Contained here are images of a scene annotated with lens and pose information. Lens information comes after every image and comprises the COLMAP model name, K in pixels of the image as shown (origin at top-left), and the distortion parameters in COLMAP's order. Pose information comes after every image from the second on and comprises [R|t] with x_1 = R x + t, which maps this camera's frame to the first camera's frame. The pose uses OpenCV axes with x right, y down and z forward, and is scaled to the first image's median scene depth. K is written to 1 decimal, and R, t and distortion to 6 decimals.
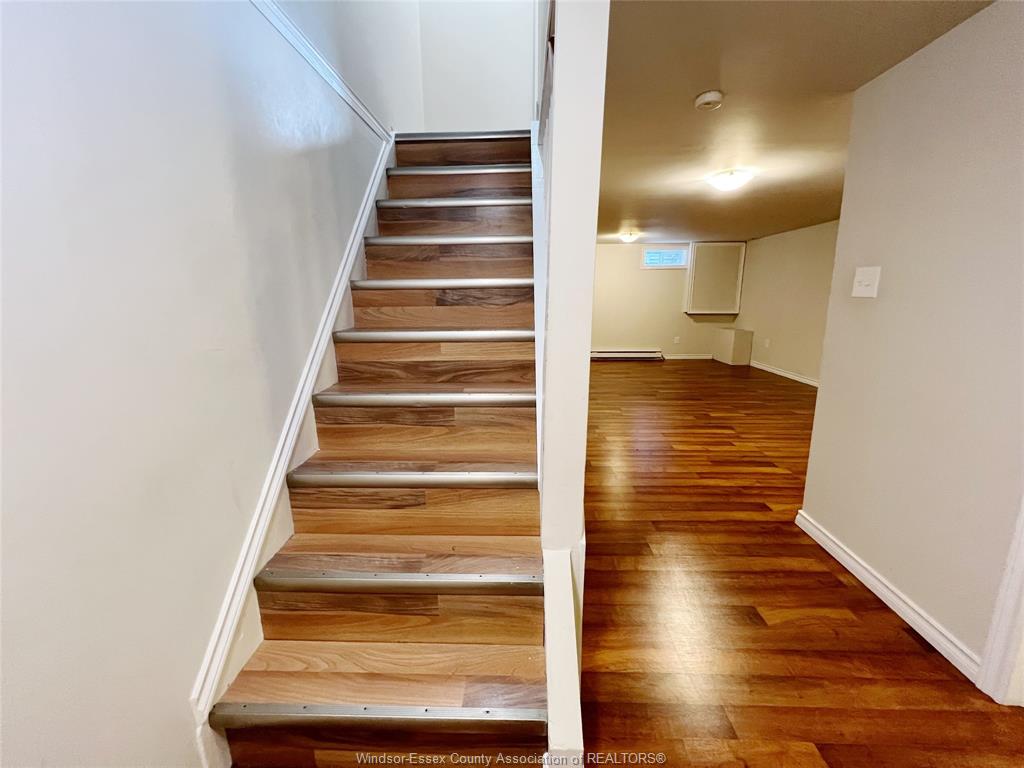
lens RADIAL K [[403.5, 0, 512.0], [0, 403.5, 384.0], [0, 0, 1]] dist [-0.000076, -0.000012]
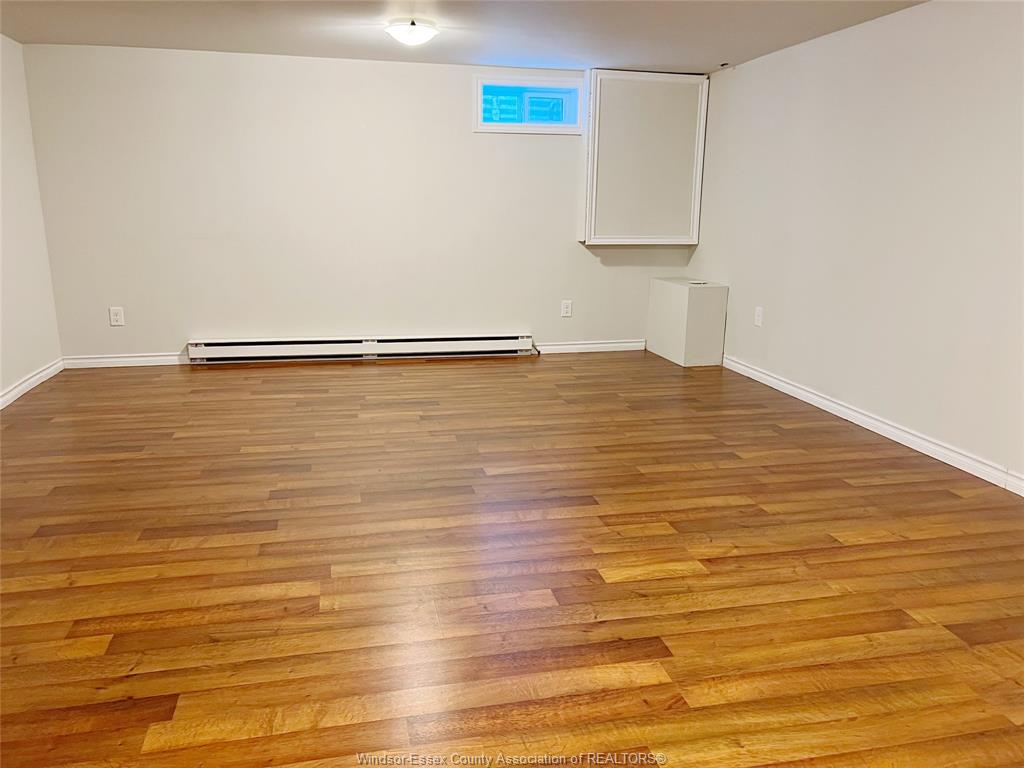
lens RADIAL K [[768.2, 0, 515.6], [0, 768.2, 389.9], [0, 0, 1]] dist [0.098311, -0.125777]
pose [[0.966131, -0.043144, 0.254420, 0.171320], [0.037256, 0.998916, 0.027921, -0.053952], [-0.255348, -0.017497, 0.966691, 0.270097]]
